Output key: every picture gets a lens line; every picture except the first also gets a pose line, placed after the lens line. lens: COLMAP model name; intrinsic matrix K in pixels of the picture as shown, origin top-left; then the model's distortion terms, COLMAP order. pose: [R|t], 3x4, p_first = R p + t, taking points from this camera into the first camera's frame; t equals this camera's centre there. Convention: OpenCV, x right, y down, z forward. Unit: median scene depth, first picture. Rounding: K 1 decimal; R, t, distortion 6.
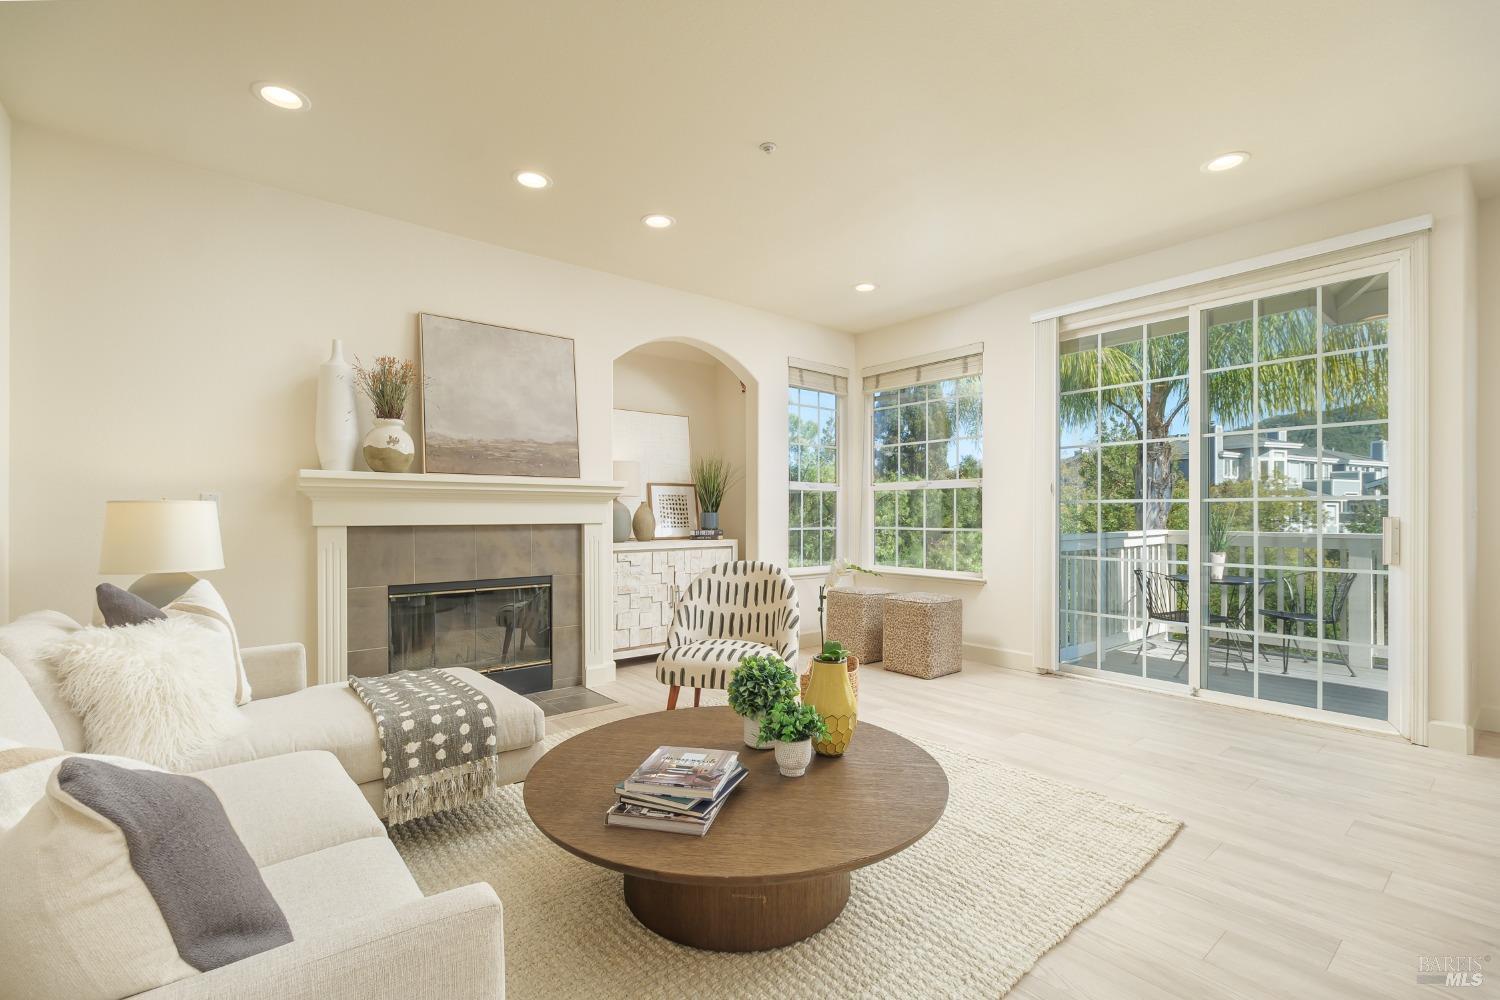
lens RADIAL K [[633.1, 0, 731.8], [0, 633.1, 504.5], [0, 0, 1]] dist [-0.000187, 0.000387]
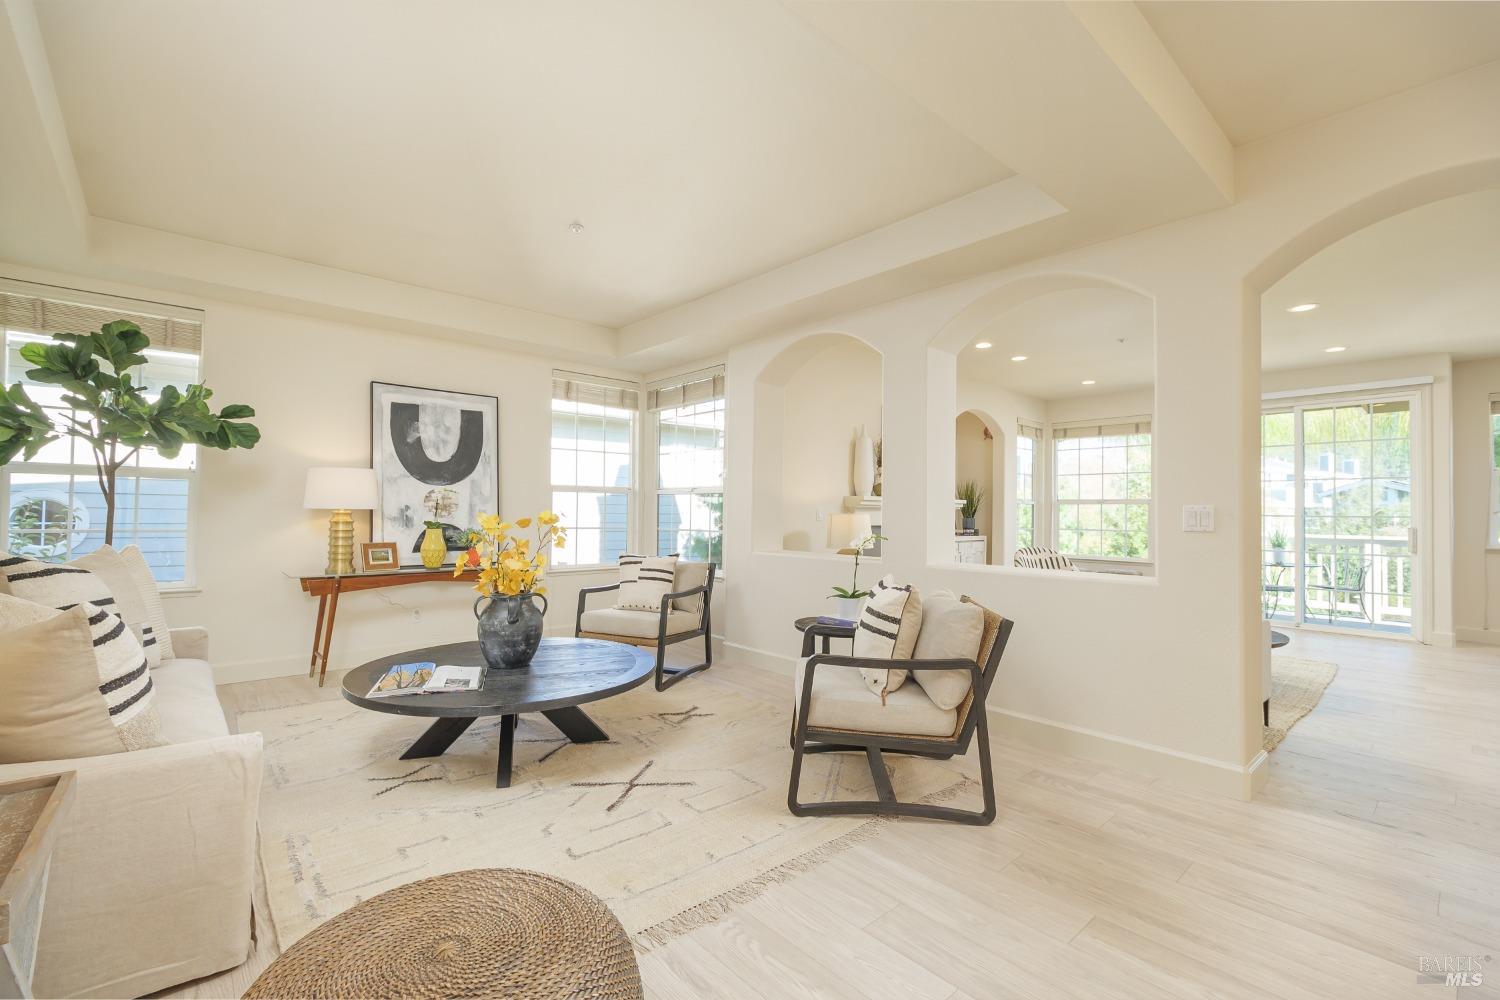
lens RADIAL K [[635.1, 0, 750.0], [0, 635.1, 500.0], [0, 0, 1]] dist [-0.000919, -0.000421]
pose [[0.998880, 0.010787, 0.046060, -0.867893], [-0.010397, 0.999908, -0.008709, -0.021387], [-0.046150, 0.008221, 0.998901, -0.683553]]
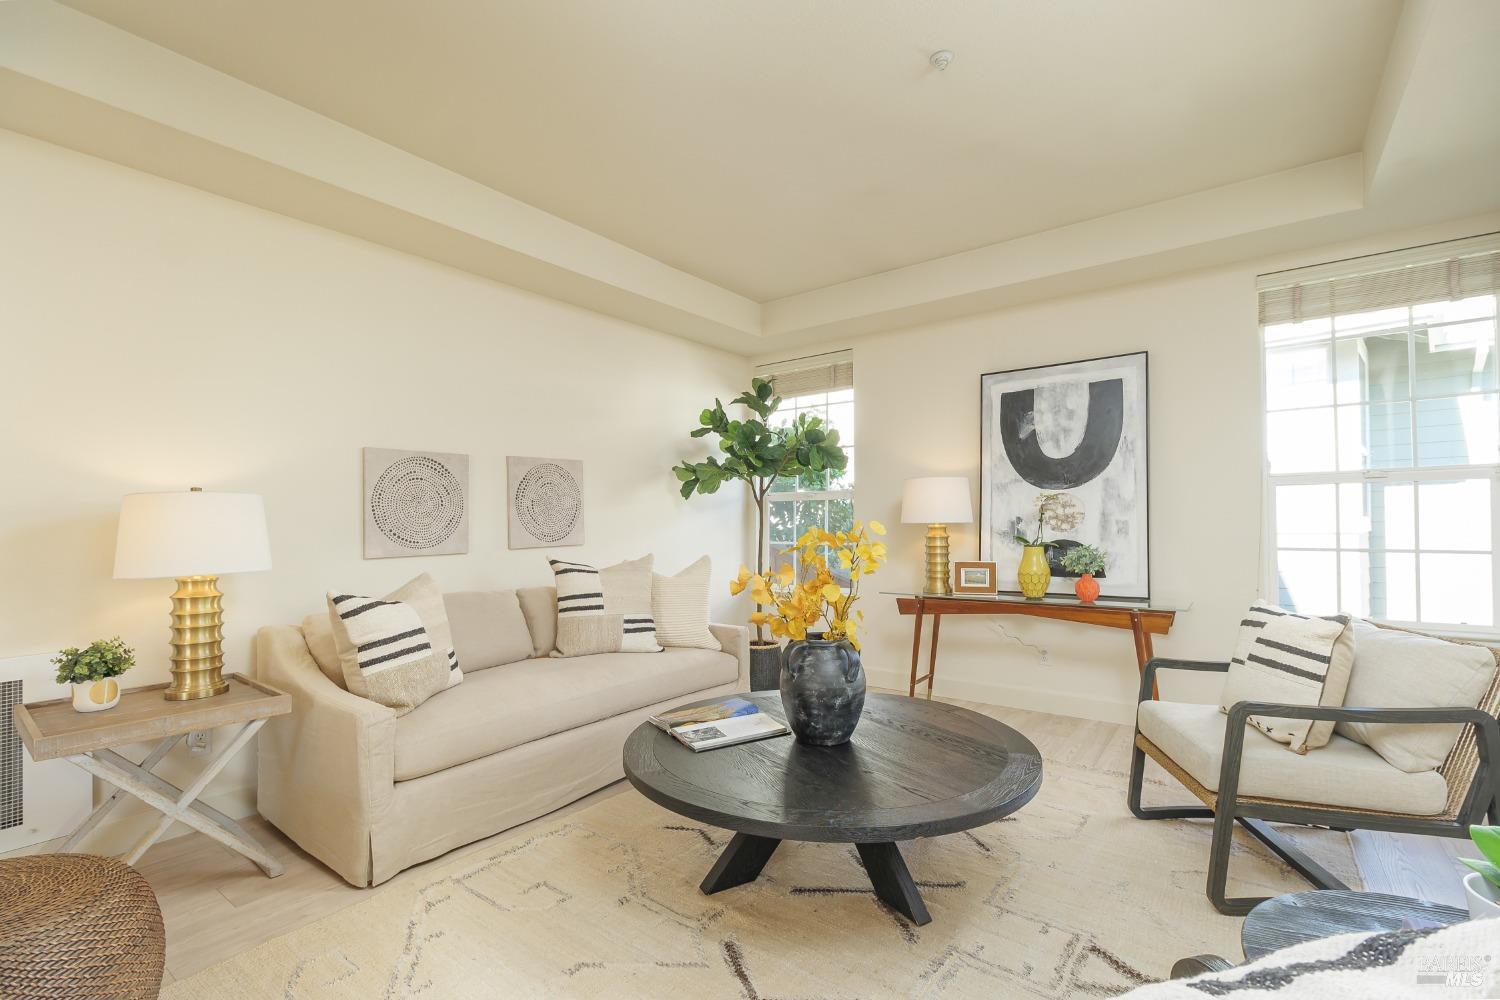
lens RADIAL K [[671.7, 0, 747.4], [0, 671.7, 518.7], [0, 0, 1]] dist [-0.000027, -0.000021]
pose [[0.255979, -0.014986, -0.966566, -0.567996], [0.019977, 0.999748, -0.010210, -0.009872], [0.966476, -0.016696, 0.256214, -0.100152]]
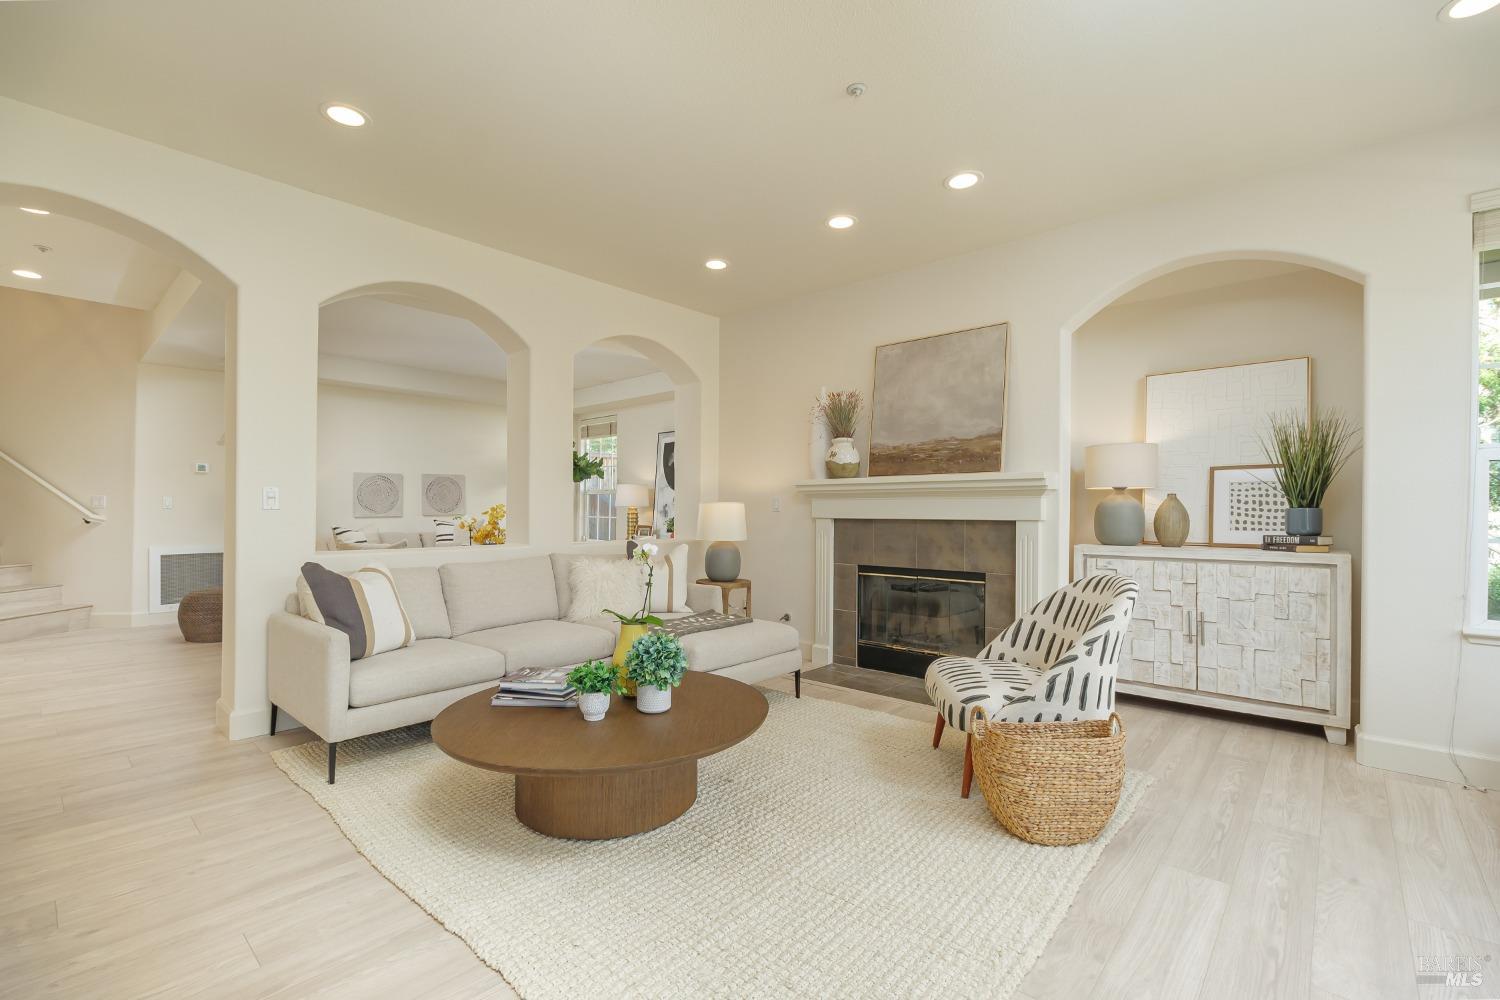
lens RADIAL K [[653.2, 0, 781.4], [0, 653.2, 512.0], [0, 0, 1]] dist [-0.002455, -0.000217]
pose [[0.199204, -0.001267, -0.979957, 0.678166], [0.012207, 0.999925, 0.001188, 0.014248], [0.979882, -0.012199, 0.199204, 0.524164]]
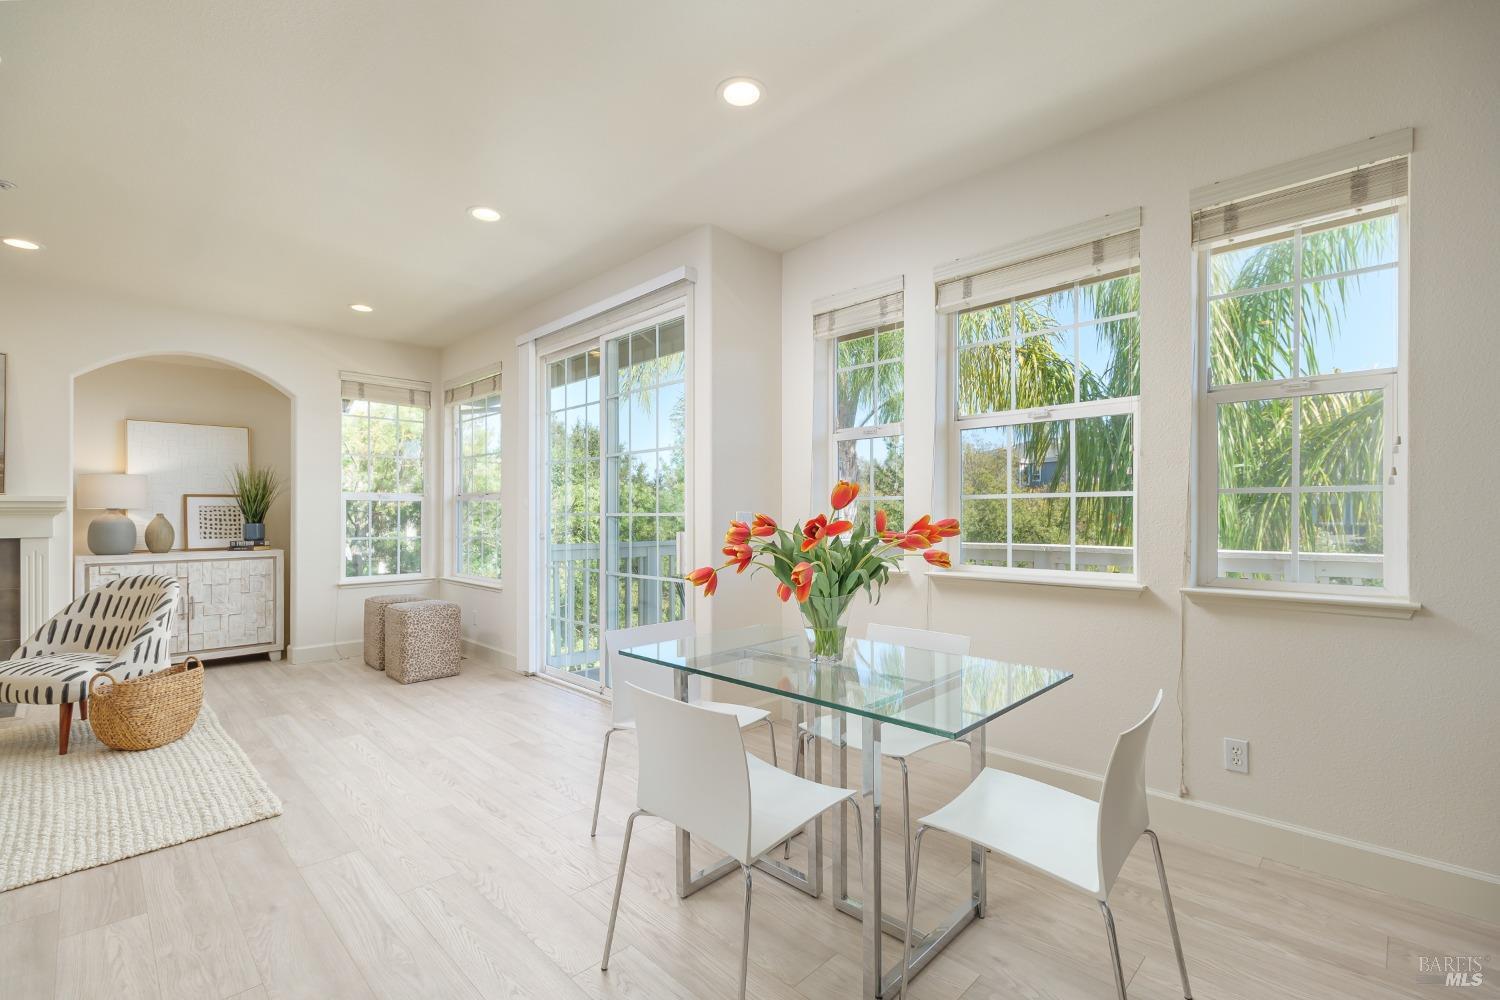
lens RADIAL K [[633.1, 0, 731.8], [0, 633.1, 504.5], [0, 0, 1]] dist [-0.000187, 0.000387]
pose [[0.995815, -0.003035, 0.091338, 0.877549], [0.003159, 0.999994, -0.001218, -0.018963], [-0.091334, 0.001502, 0.995819, -0.101519]]
